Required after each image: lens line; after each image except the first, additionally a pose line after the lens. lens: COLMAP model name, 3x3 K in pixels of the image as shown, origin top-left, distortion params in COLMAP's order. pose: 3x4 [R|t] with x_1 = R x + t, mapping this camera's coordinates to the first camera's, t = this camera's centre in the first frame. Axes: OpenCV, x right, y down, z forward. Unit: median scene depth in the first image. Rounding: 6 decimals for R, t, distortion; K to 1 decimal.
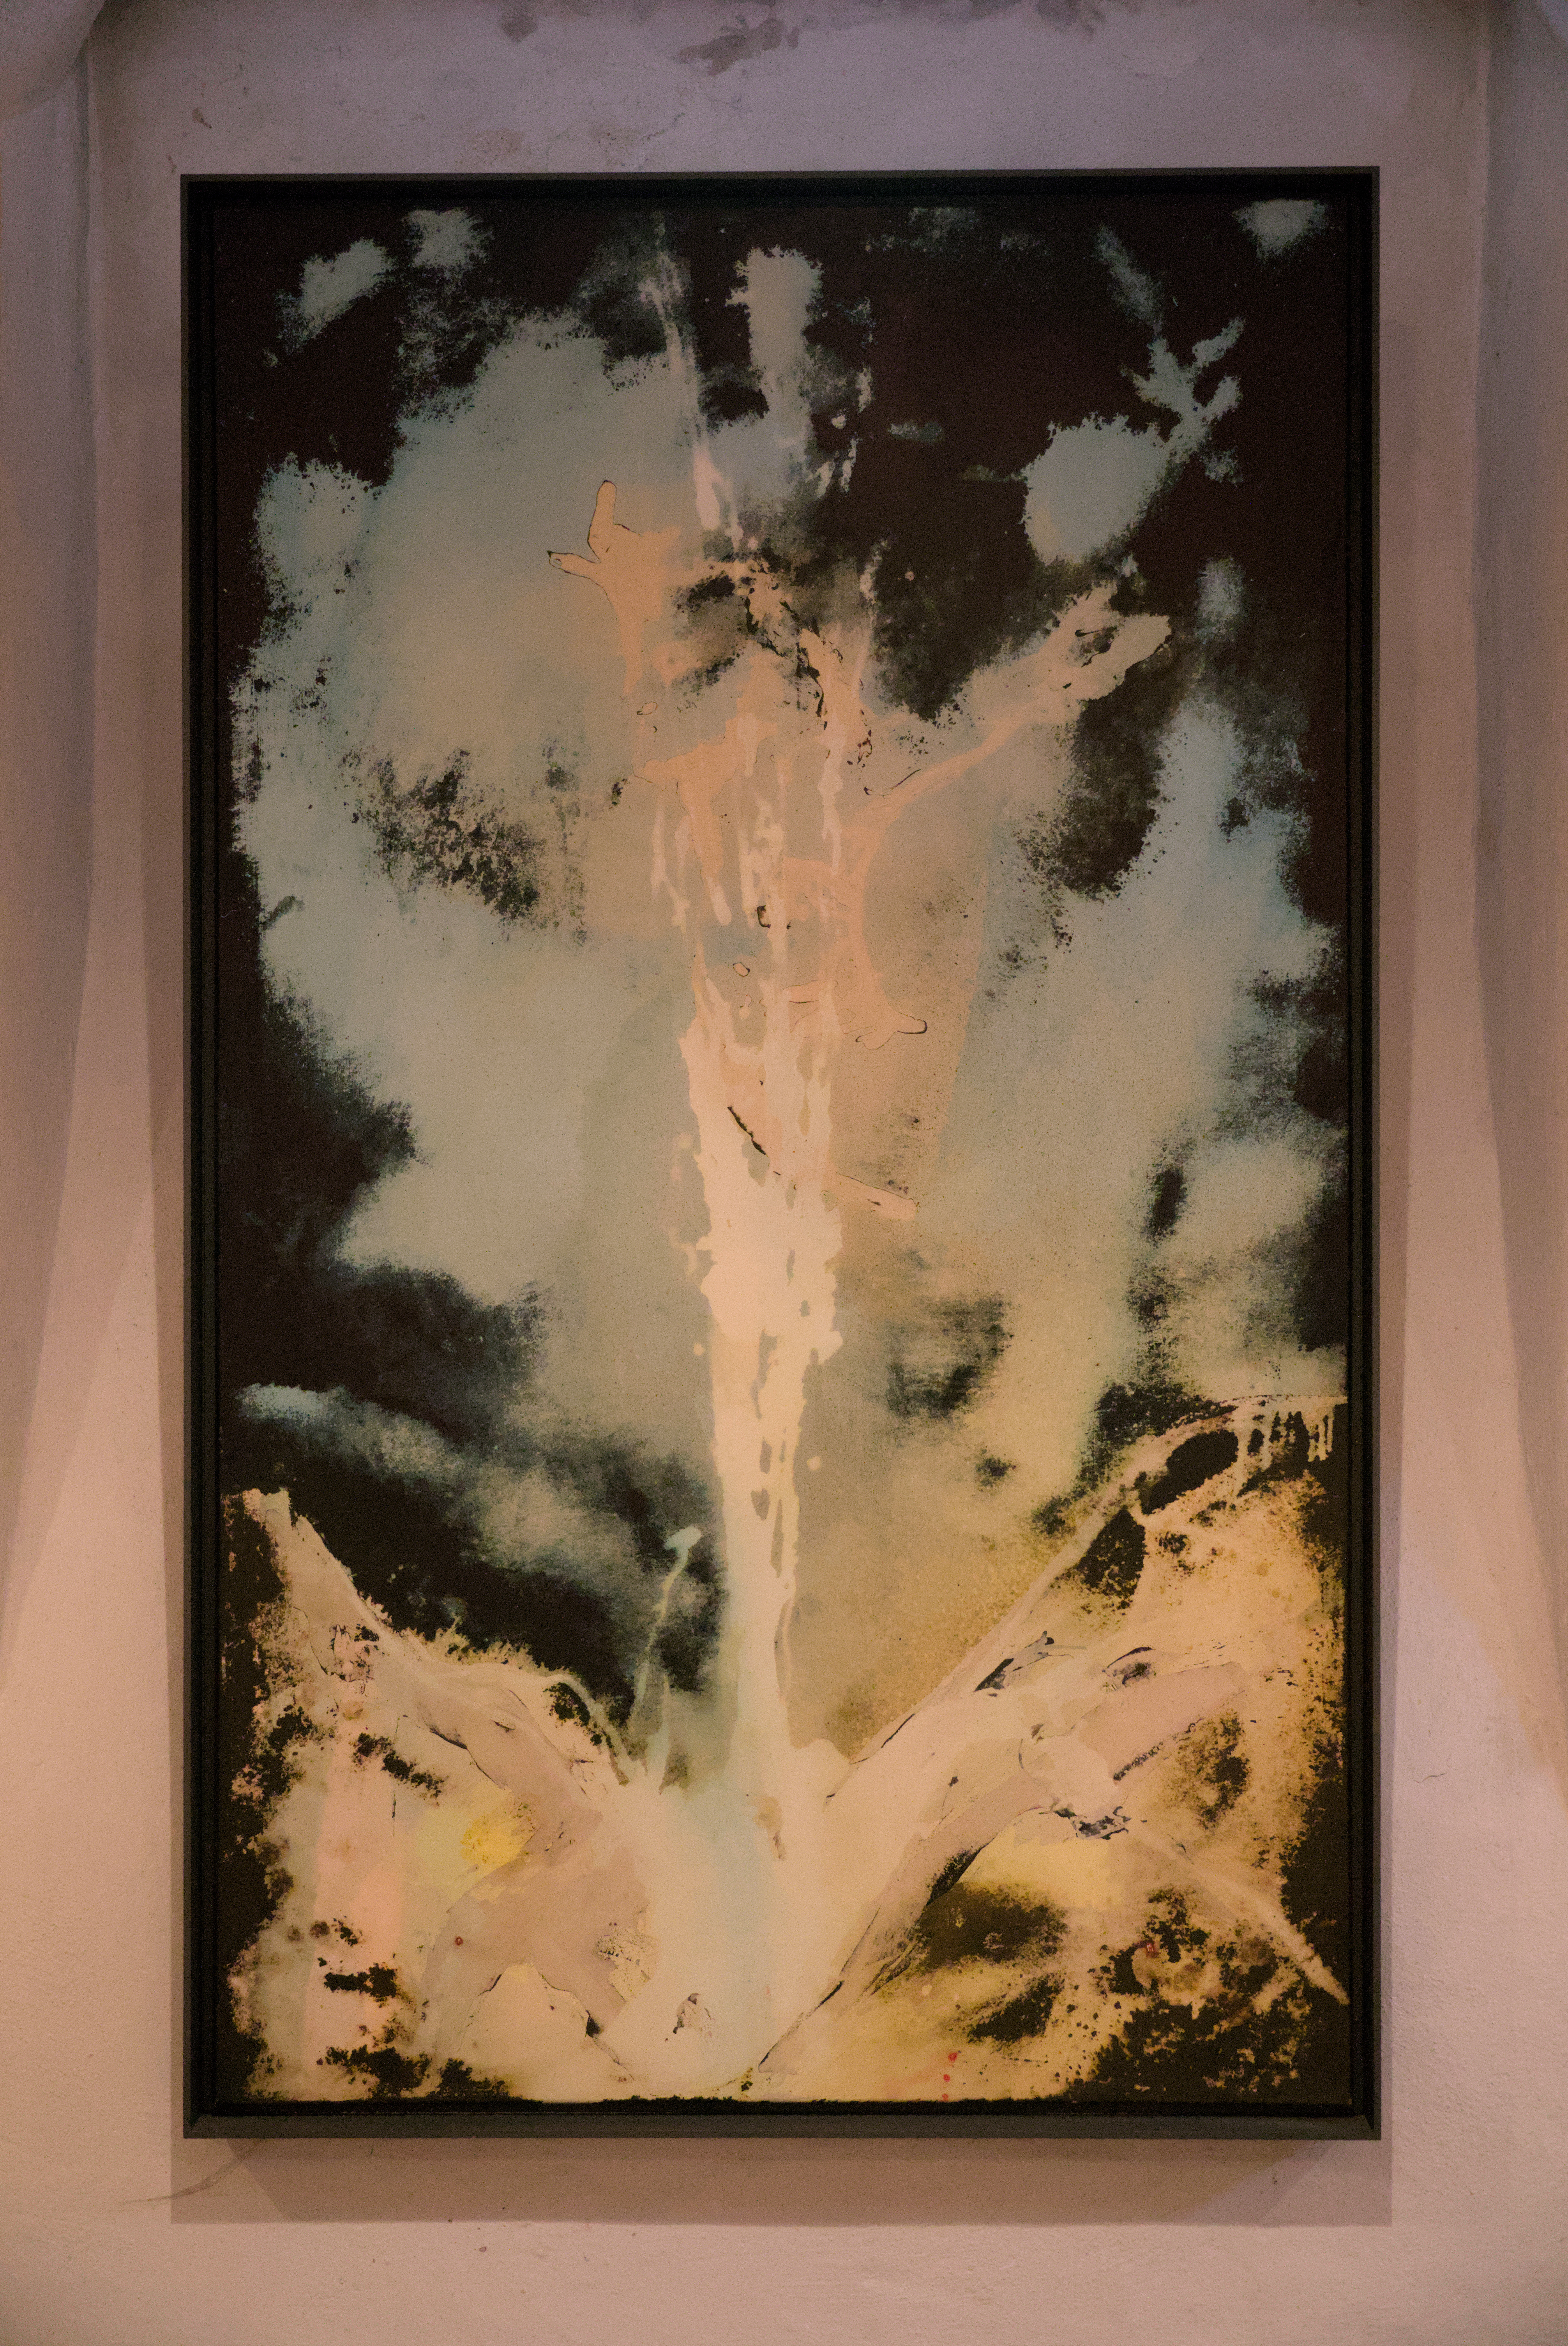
lens RADIAL K [[3331.6, 0, 783.7], [0, 3331.6, 1175.1], [0, 0, 1]] dist [0.040691, 0.000000]
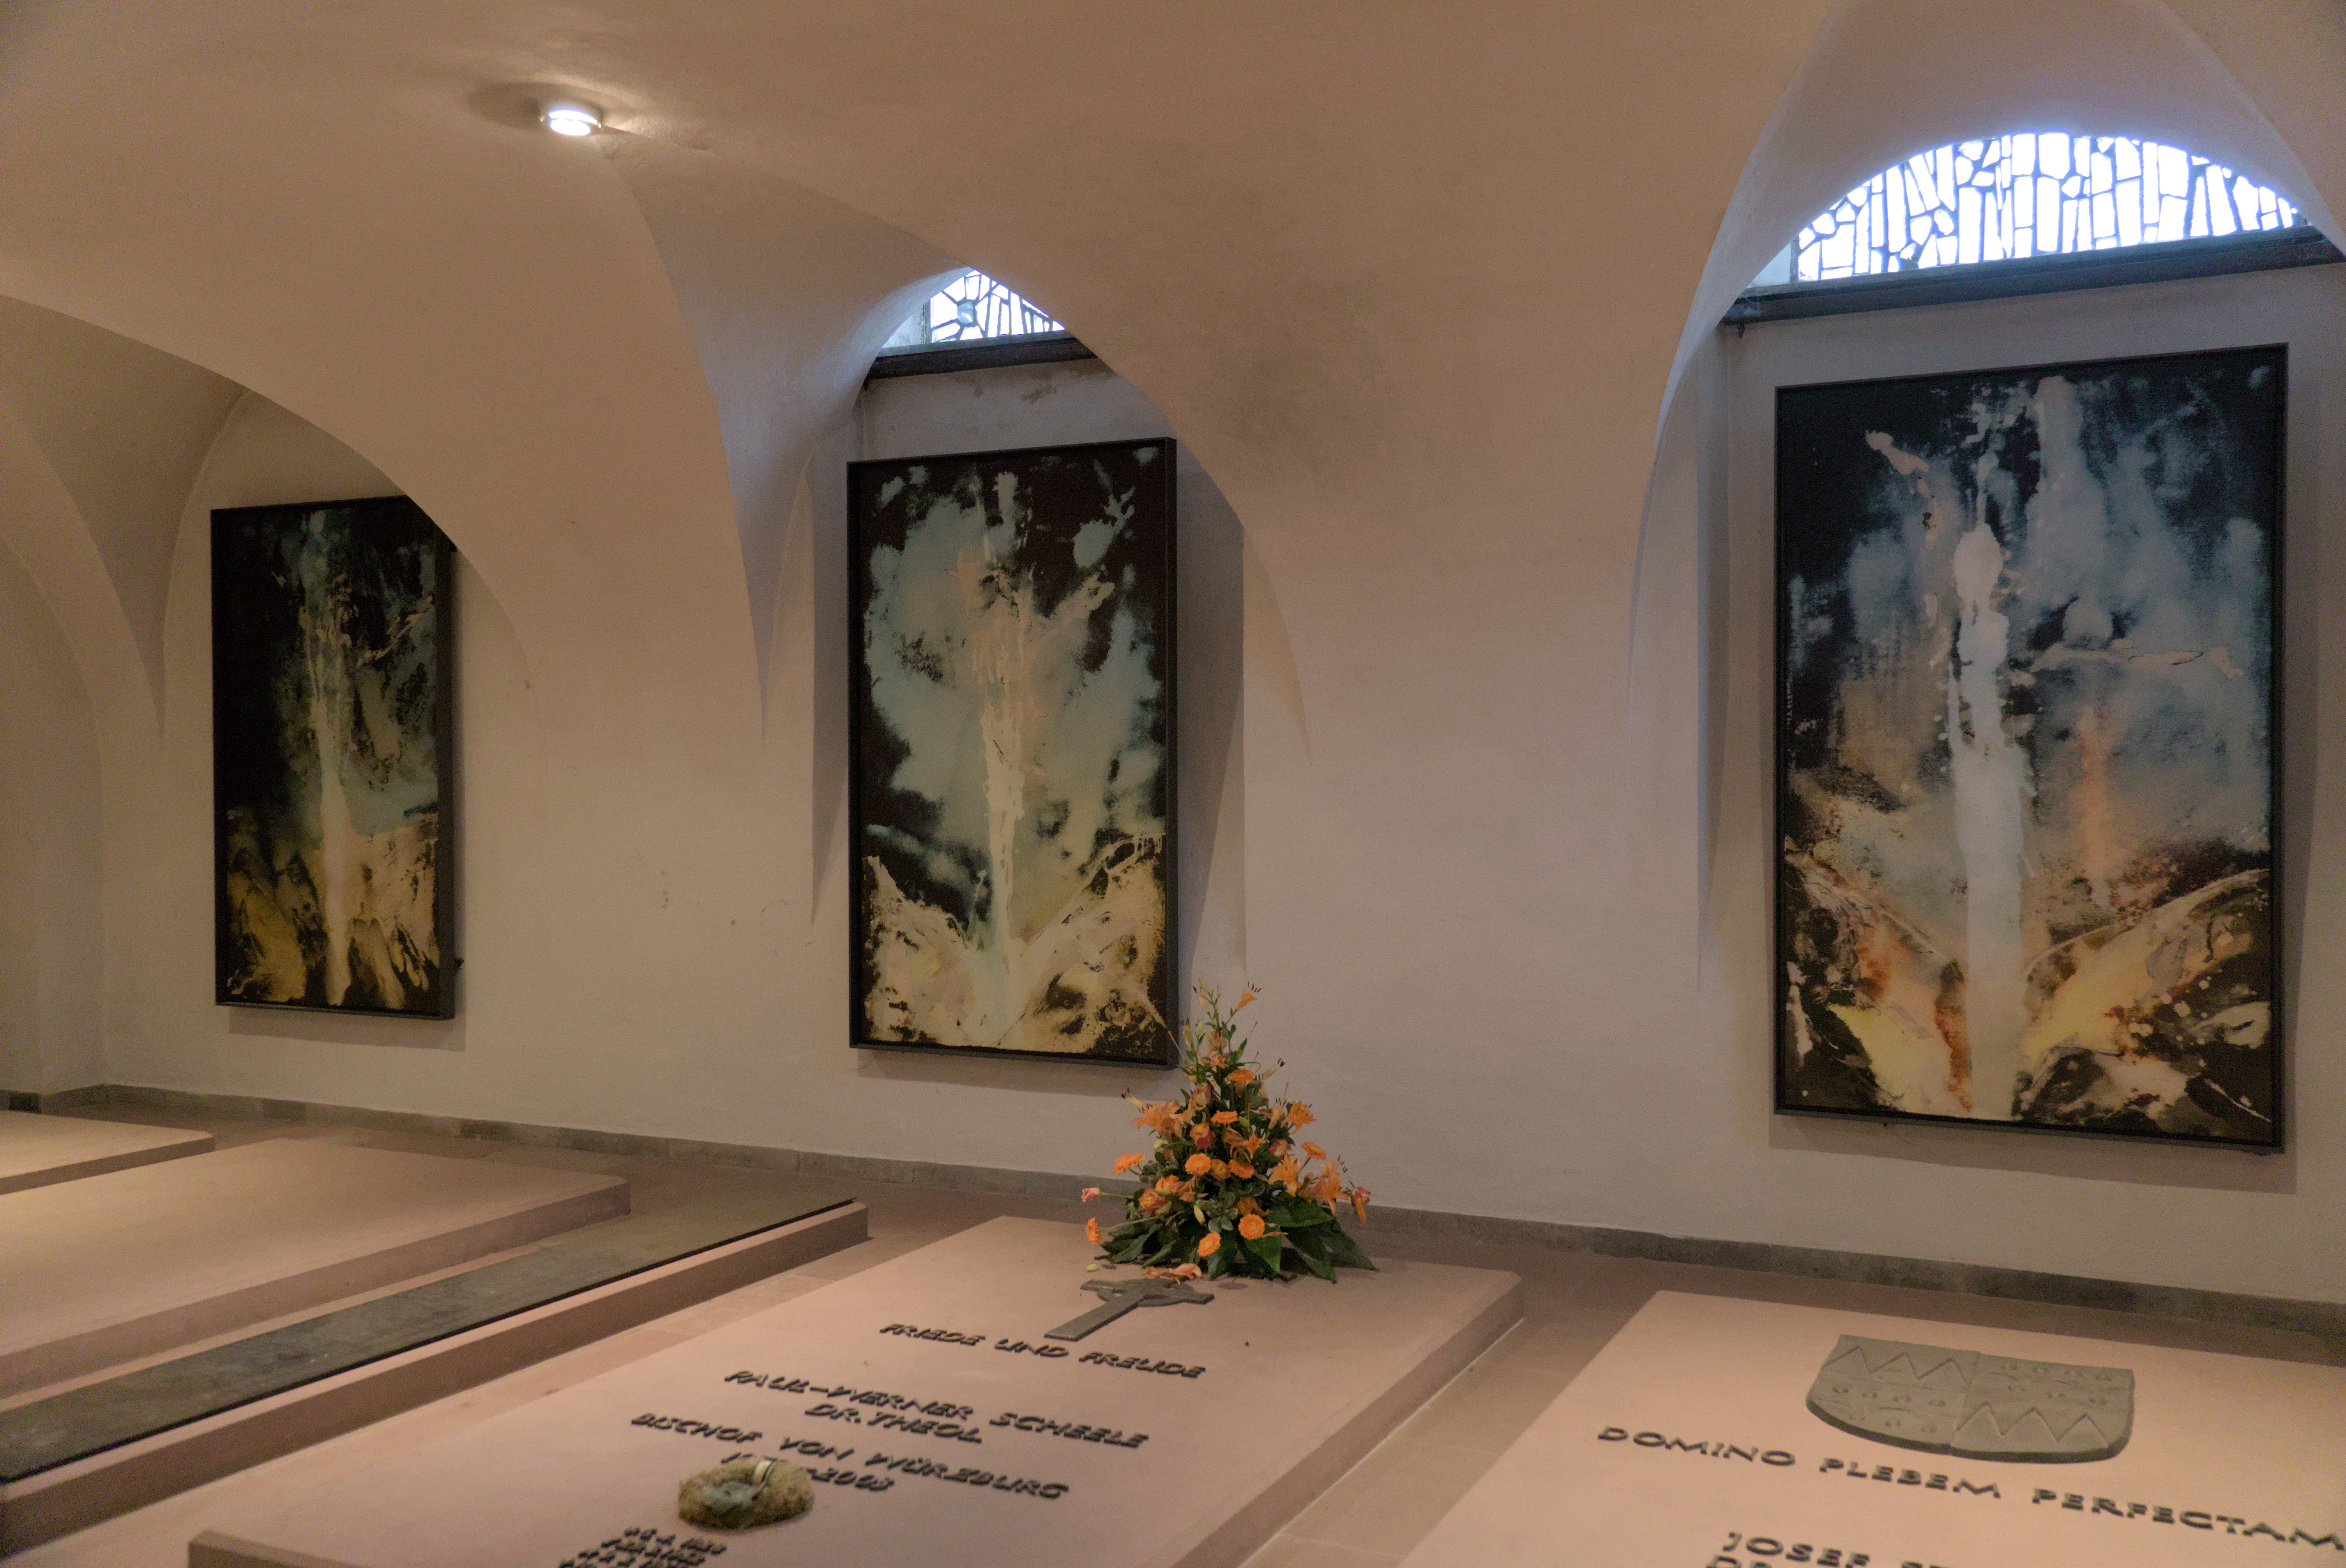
lens RADIAL K [[2040.4, 0, 1185.0], [0, 2040.4, 791.1], [0, 0, 1]] dist [0.036261, 0.011117]
pose [[0.907902, 0.006647, -0.419129, 0.977245], [-0.000028, 0.999875, 0.015797, -0.002479], [0.419182, -0.014330, 0.907789, -0.711425]]
